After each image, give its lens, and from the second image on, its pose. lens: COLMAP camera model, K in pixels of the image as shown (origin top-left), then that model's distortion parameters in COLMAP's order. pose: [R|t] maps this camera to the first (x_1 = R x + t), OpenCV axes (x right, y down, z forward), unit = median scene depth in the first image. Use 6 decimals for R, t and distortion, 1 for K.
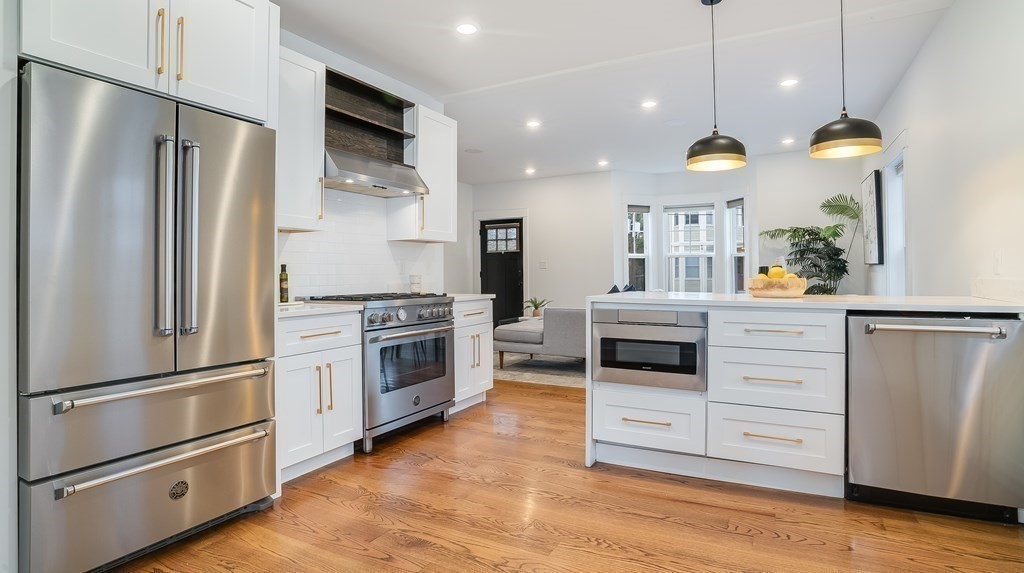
lens RADIAL K [[537.6, 0, 513.1], [0, 537.6, 270.7], [0, 0, 1]] dist [-0.000910, 0.000175]
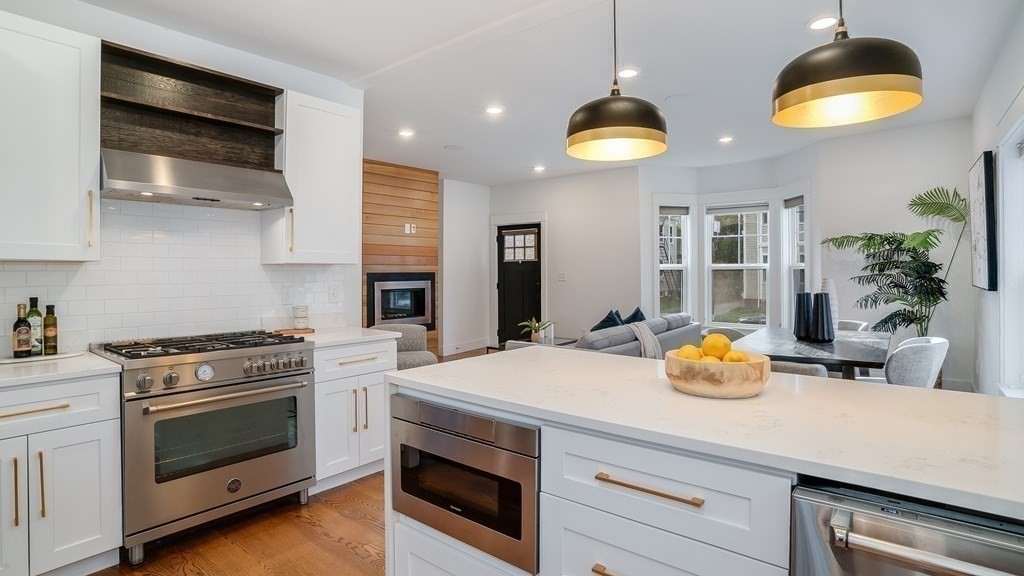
lens RADIAL K [[519.5, 0, 502.6], [0, 519.5, 277.2], [0, 0, 1]] dist [-0.018798, 0.000798]
pose [[0.979886, 0.006409, -0.199454, 0.171914], [-0.002811, 0.999828, 0.018318, -0.032720], [0.199537, -0.017389, 0.979736, 0.201663]]
